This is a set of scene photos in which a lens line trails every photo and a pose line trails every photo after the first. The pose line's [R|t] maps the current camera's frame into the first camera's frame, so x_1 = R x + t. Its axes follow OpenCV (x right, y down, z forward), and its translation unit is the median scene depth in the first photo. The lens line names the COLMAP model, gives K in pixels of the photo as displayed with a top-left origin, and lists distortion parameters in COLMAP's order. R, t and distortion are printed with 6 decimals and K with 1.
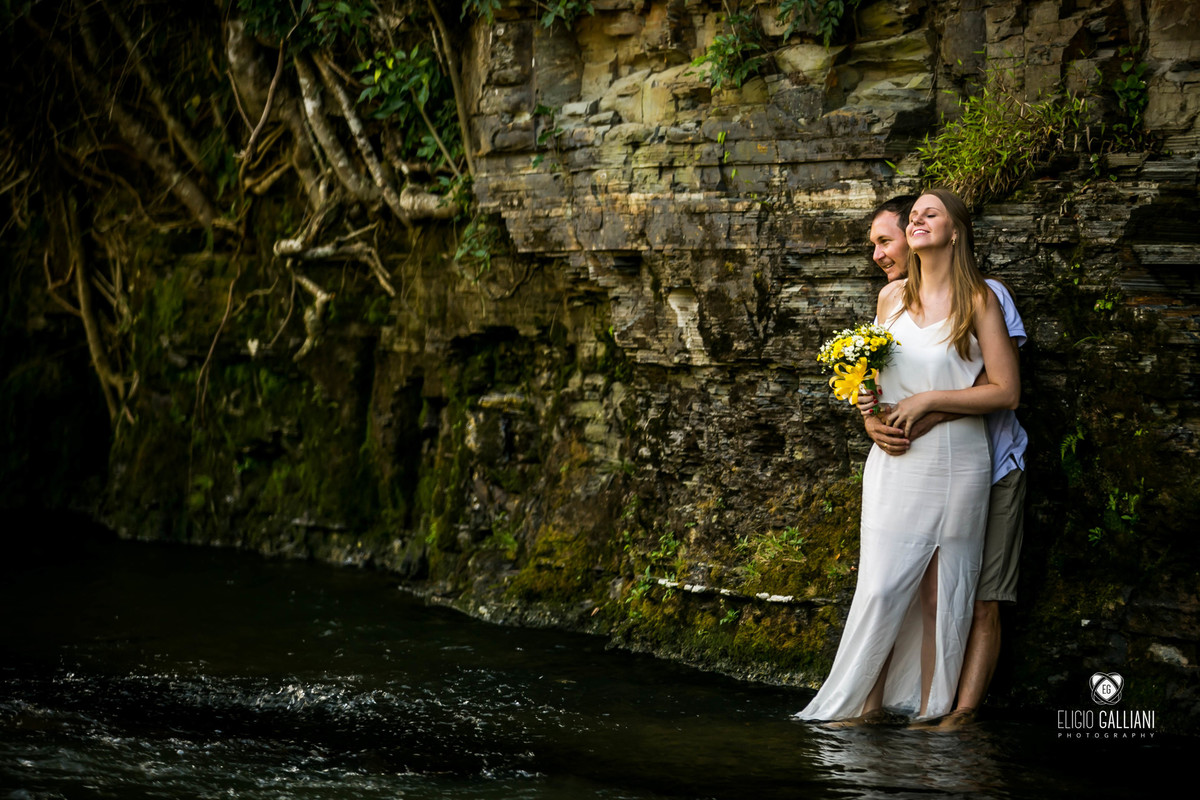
lens RADIAL K [[5030.1, 0, 600.0], [0, 5030.1, 400.0], [0, 0, 1]] dist [-0.104330, 0.000000]
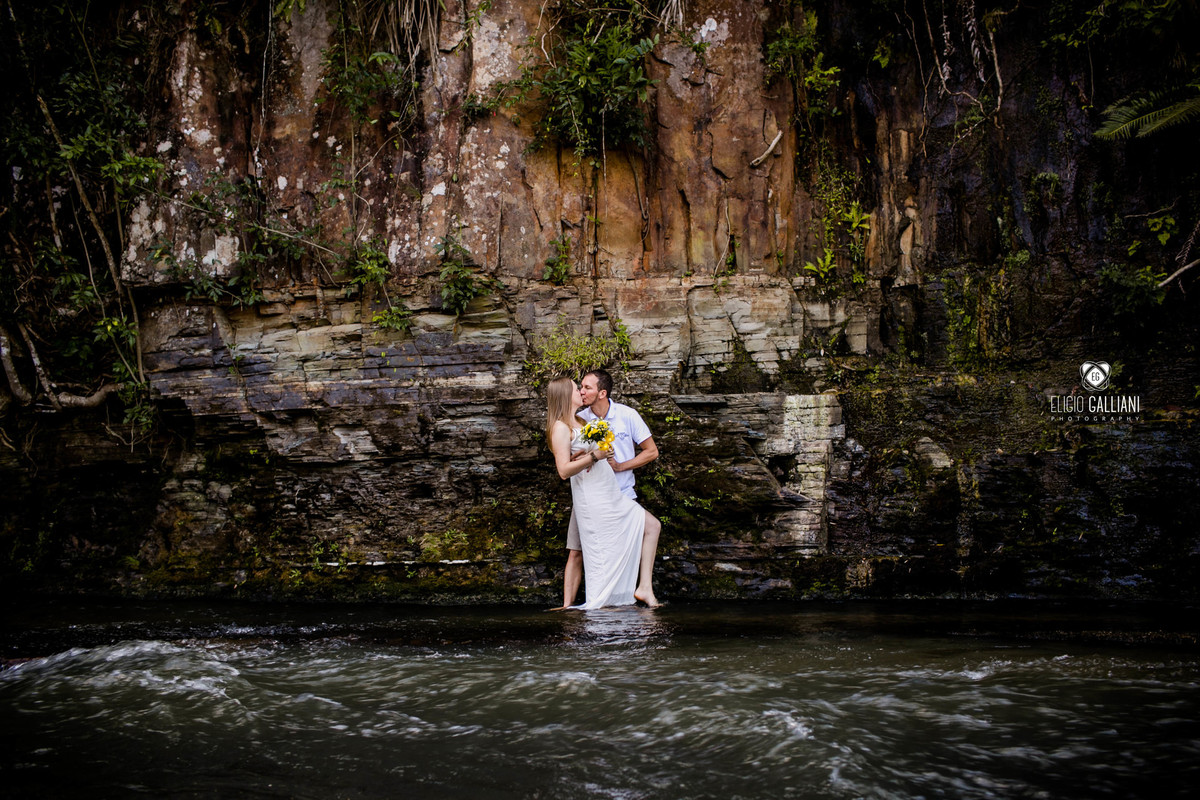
lens RADIAL K [[1192.6, 0, 600.3], [0, 1192.6, 400.7], [0, 0, 1]] dist [0.002479, 0.000000]
pose [[0.665032, 0.069764, 0.743549, -0.298835], [0.039006, 0.991024, -0.127870, 0.037786], [-0.745795, 0.114041, 0.656341, 0.597324]]
